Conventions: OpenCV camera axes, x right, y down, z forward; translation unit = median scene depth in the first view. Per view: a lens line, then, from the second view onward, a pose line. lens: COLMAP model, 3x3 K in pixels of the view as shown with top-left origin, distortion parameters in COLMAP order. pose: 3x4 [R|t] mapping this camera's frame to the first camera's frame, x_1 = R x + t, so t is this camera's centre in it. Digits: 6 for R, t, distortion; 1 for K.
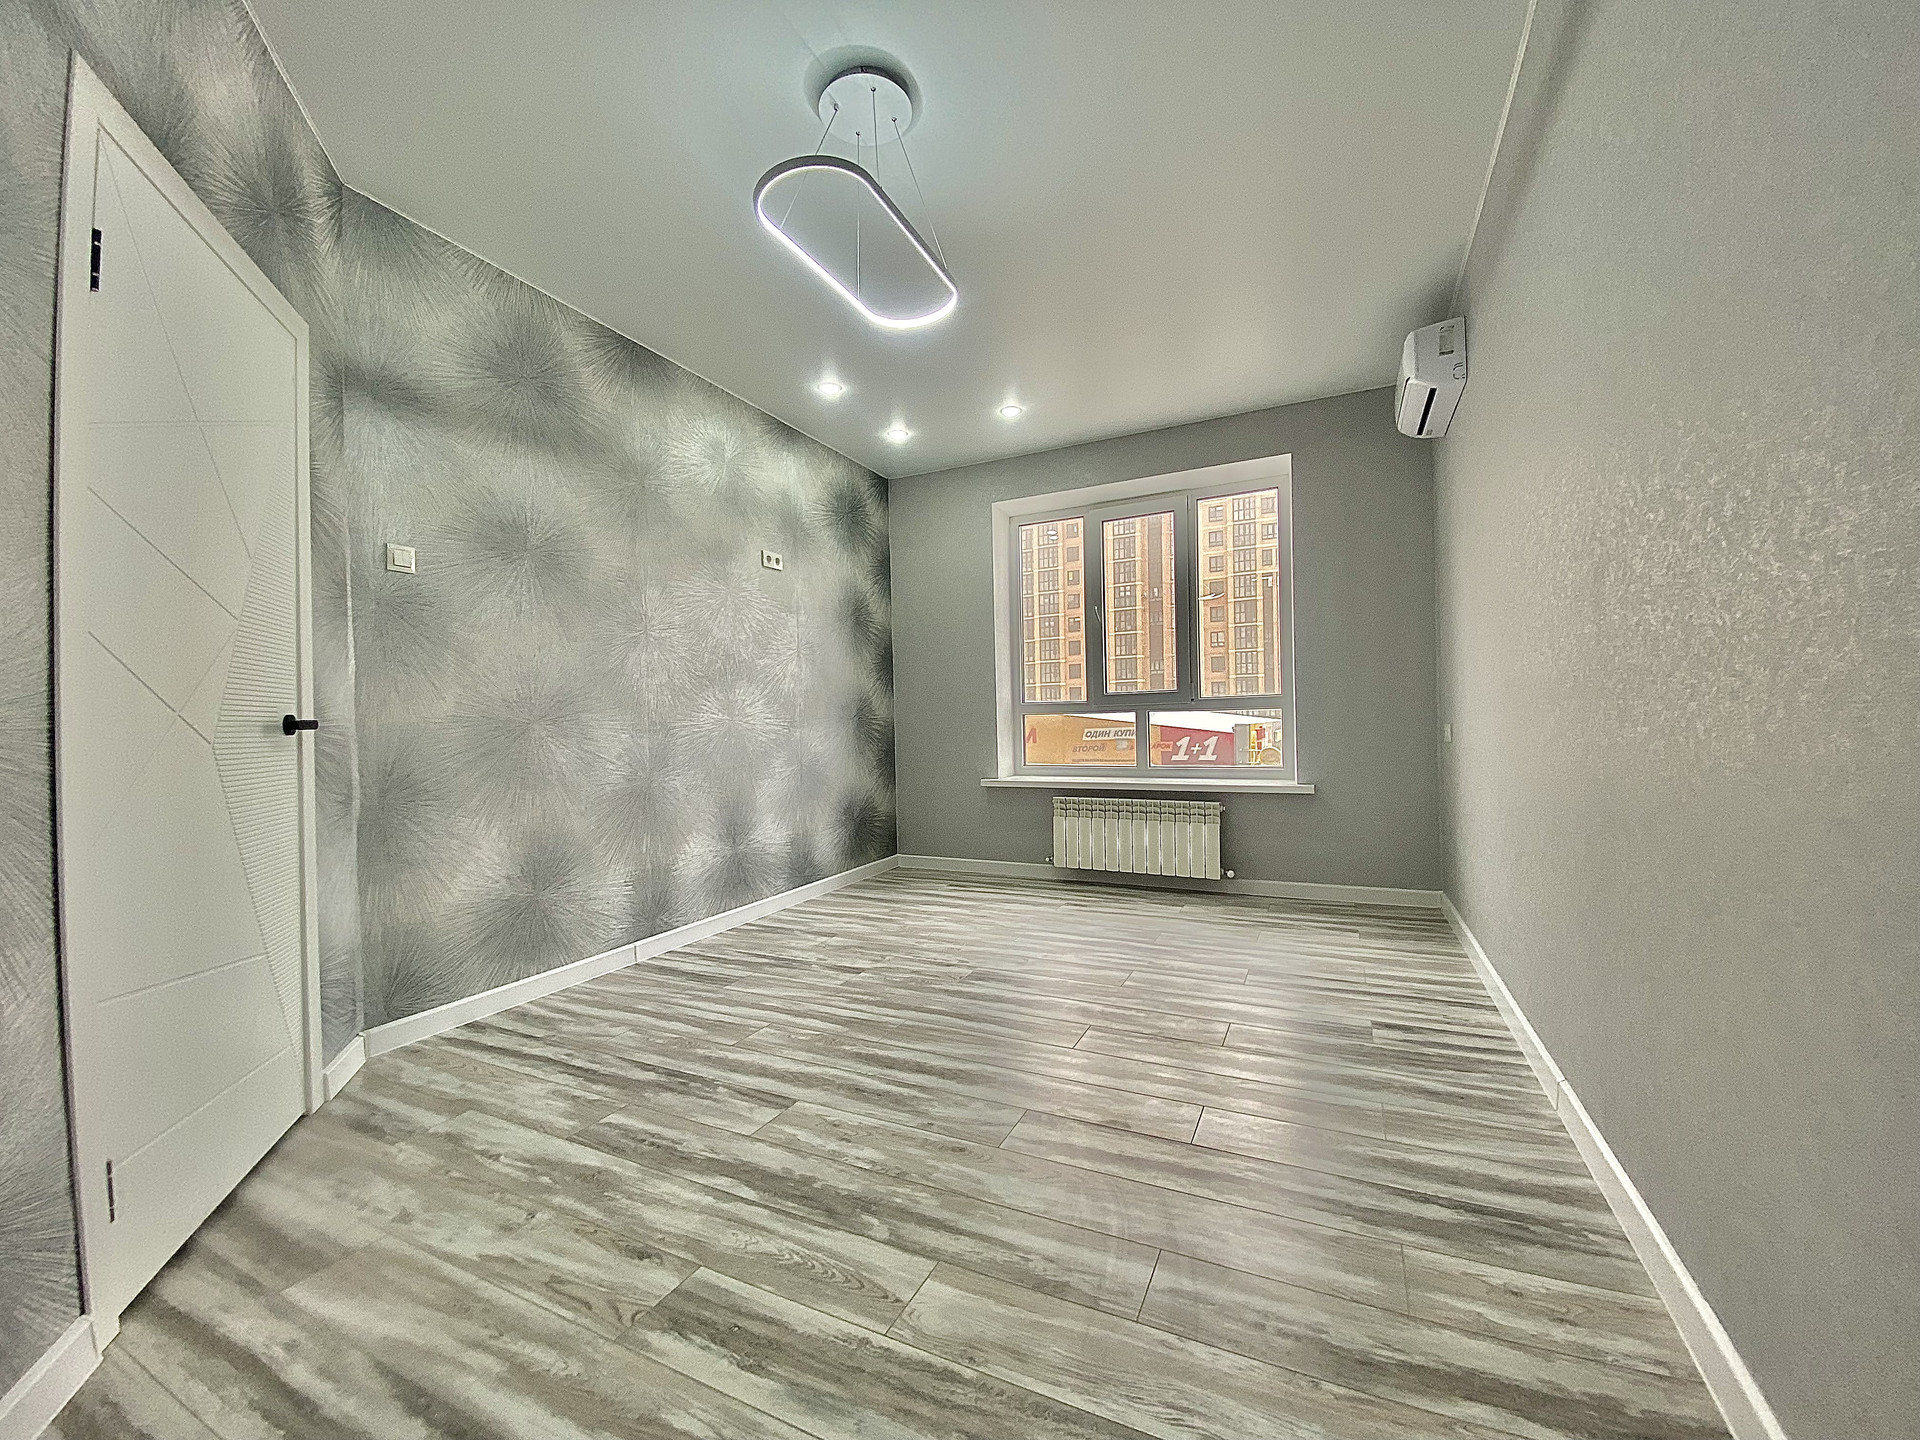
lens RADIAL K [[771.8, 0, 955.4], [0, 771.8, 721.1], [0, 0, 1]] dist [0.027977, -0.027297]
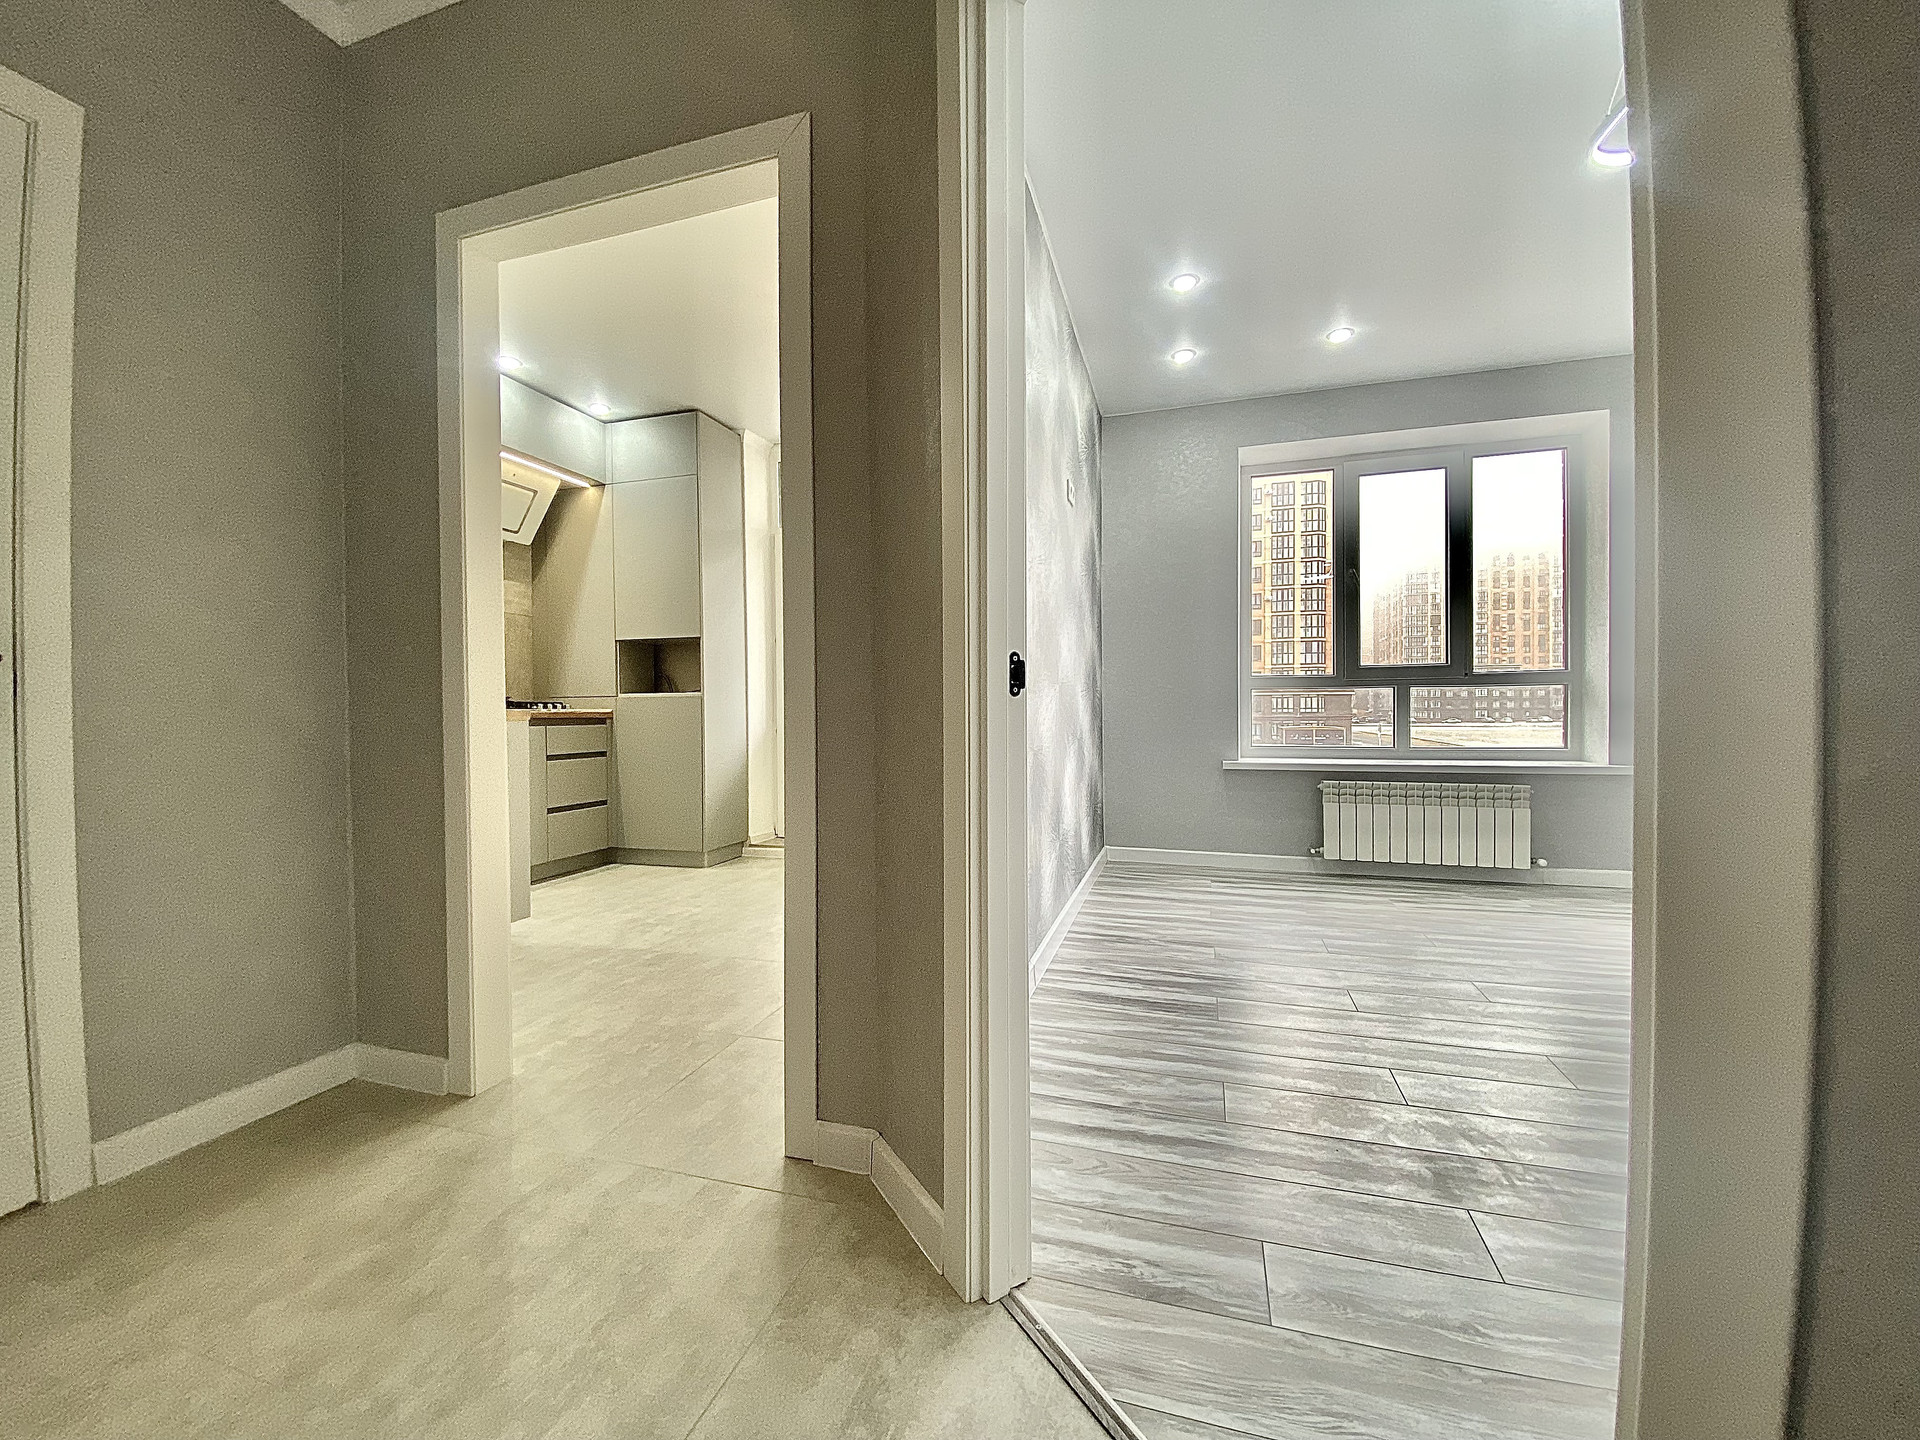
lens RADIAL K [[771.8, 0, 948.2], [0, 771.8, 725.6], [0, 0, 1]] dist [0.014439, -0.020425]
pose [[0.989832, 0.011291, 0.141790, -0.704258], [-0.014181, 0.999712, 0.019385, 0.038879], [-0.141530, -0.021198, 0.989707, 0.286145]]
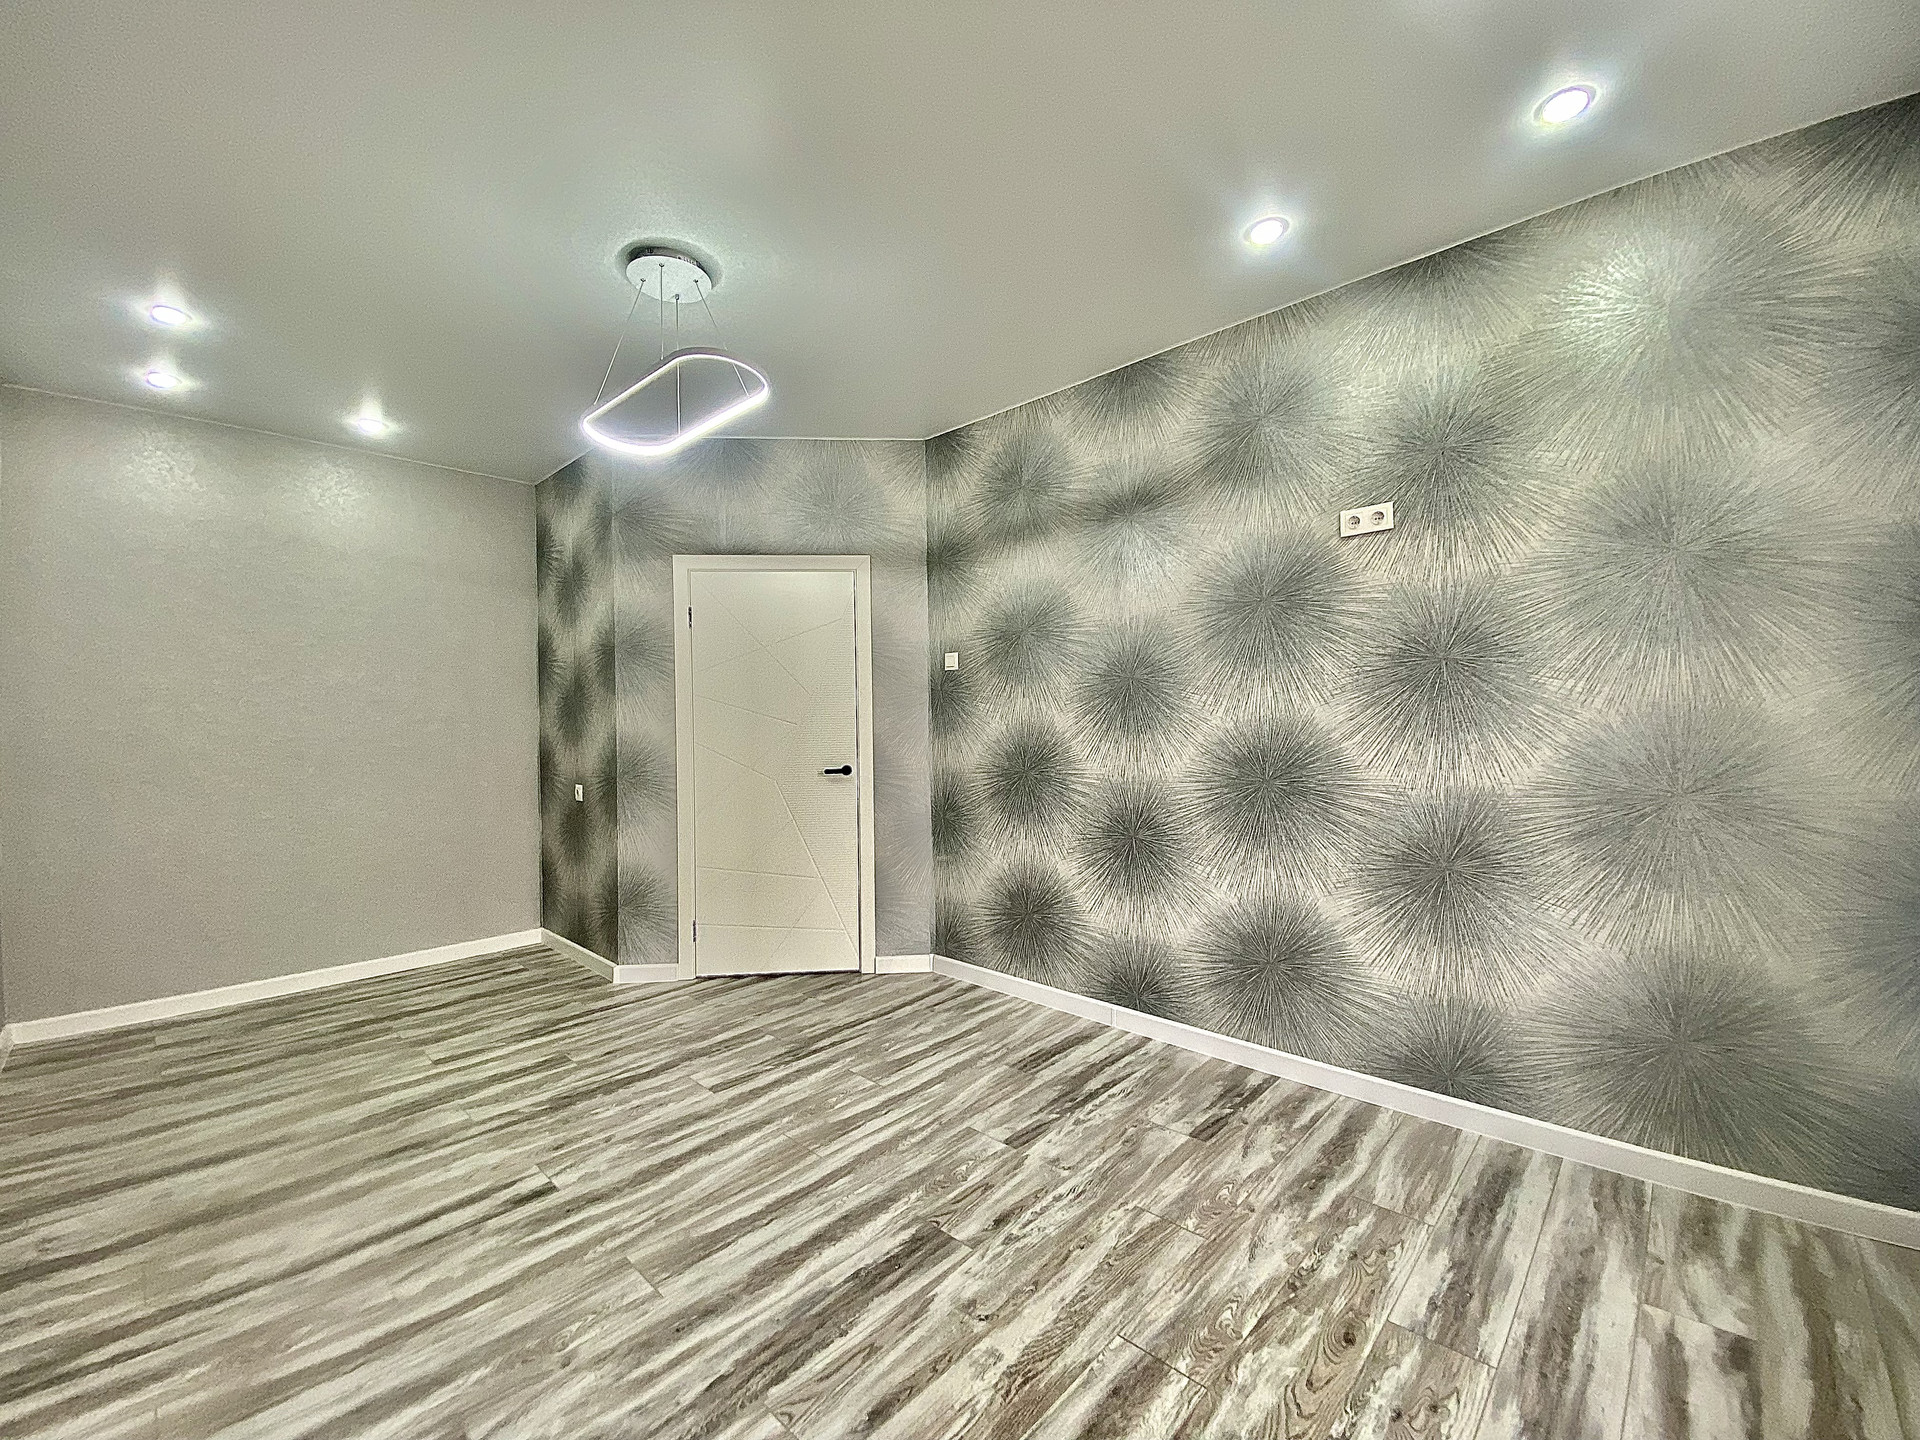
lens RADIAL K [[780.8, 0, 954.7], [0, 780.8, 713.7], [0, 0, 1]] dist [0.012749, -0.015963]
pose [[-0.299672, 0.020675, -0.953818, 0.649338], [0.021335, 0.999660, 0.014966, -0.109040], [0.953804, -0.015865, -0.300012, 1.277491]]
